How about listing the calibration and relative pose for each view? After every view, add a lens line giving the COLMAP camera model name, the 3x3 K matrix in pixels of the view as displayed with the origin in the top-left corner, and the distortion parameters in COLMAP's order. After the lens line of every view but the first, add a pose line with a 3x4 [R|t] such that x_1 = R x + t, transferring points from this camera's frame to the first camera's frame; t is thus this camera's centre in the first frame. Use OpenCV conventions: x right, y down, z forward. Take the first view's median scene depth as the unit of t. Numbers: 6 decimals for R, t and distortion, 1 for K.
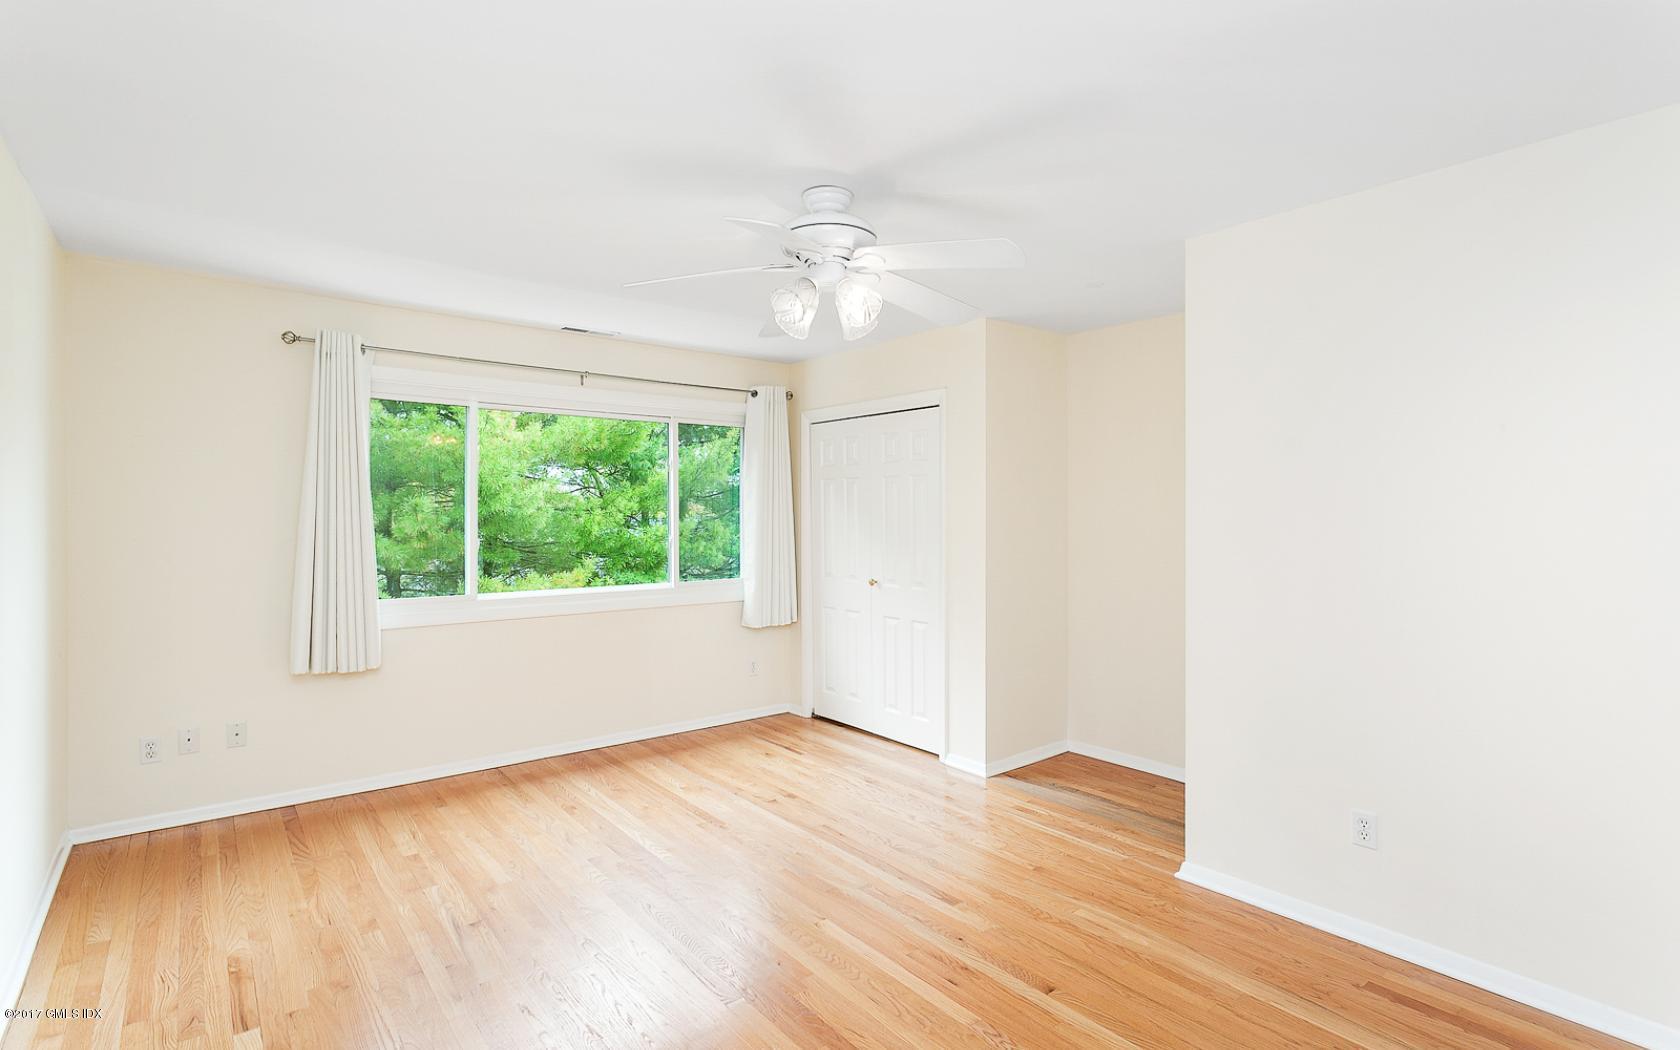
lens RADIAL K [[803.7, 0, 838.0], [0, 803.7, 517.2], [0, 0, 1]] dist [0.000684, 0.000914]
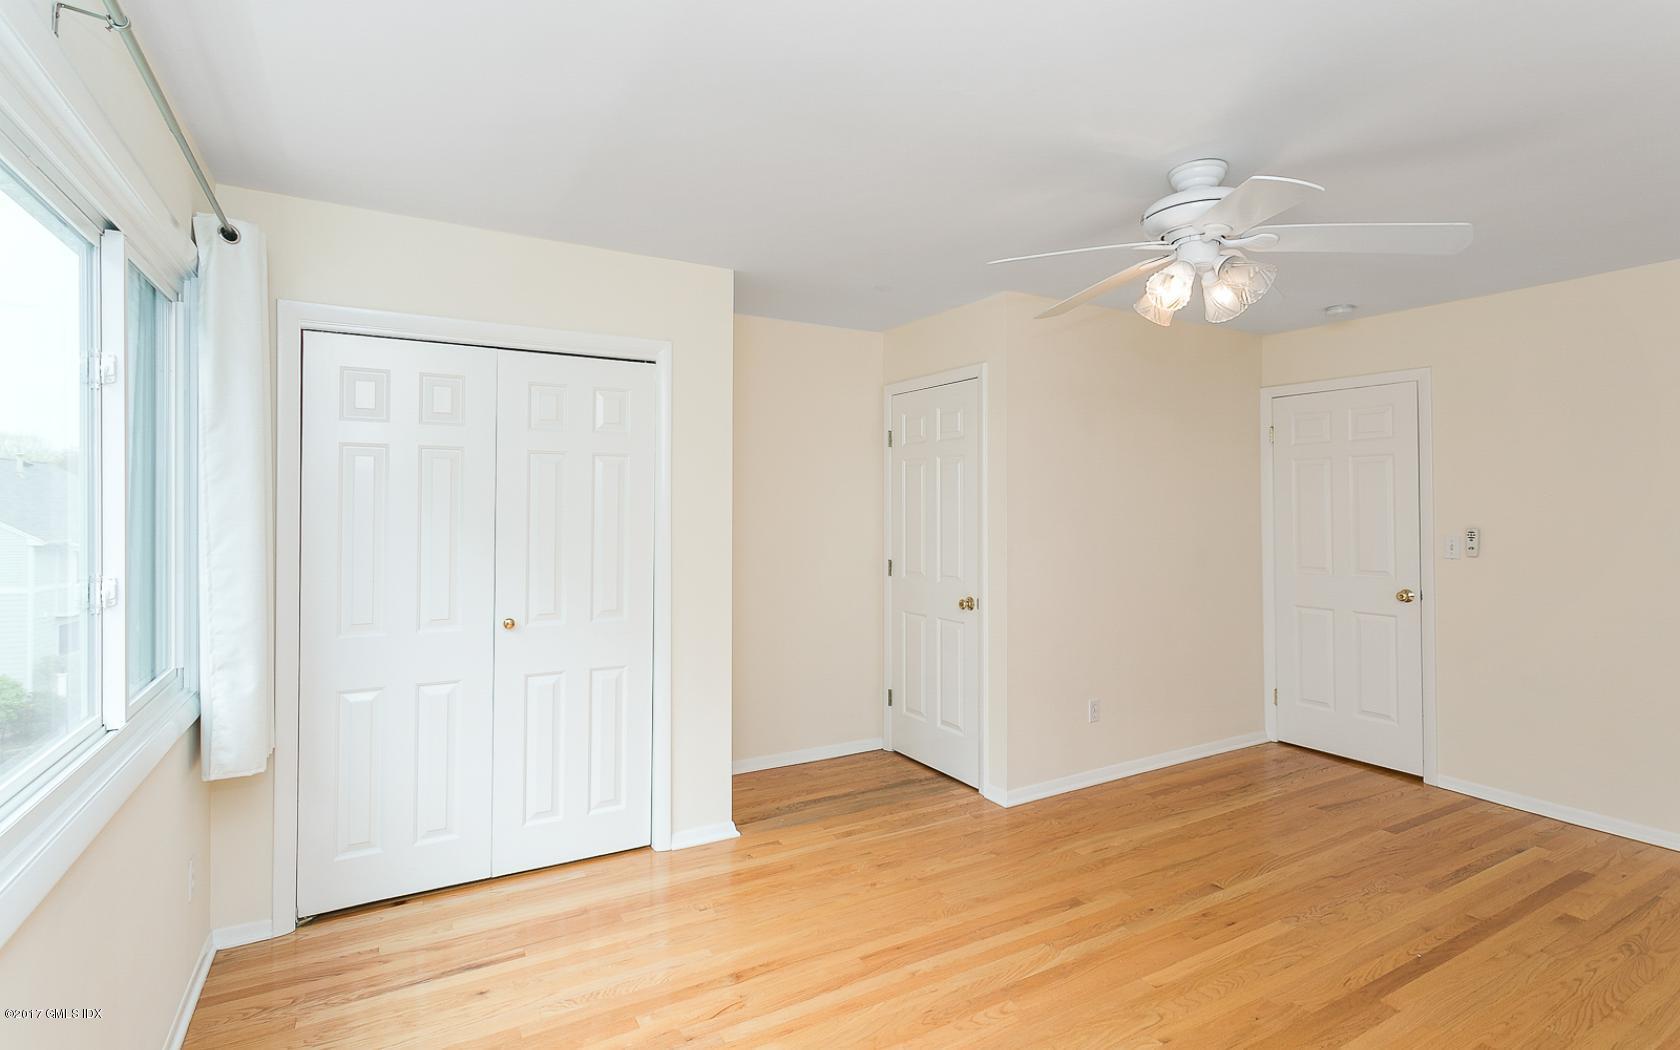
lens RADIAL K [[803.7, 0, 838.0], [0, 803.7, 517.2], [0, 0, 1]] dist [0.000684, 0.000914]
pose [[0.151829, -0.006358, 0.988386, -0.764057], [0.005130, 0.999971, 0.005644, 0.001068], [-0.988393, 0.004214, 0.151857, 0.999233]]
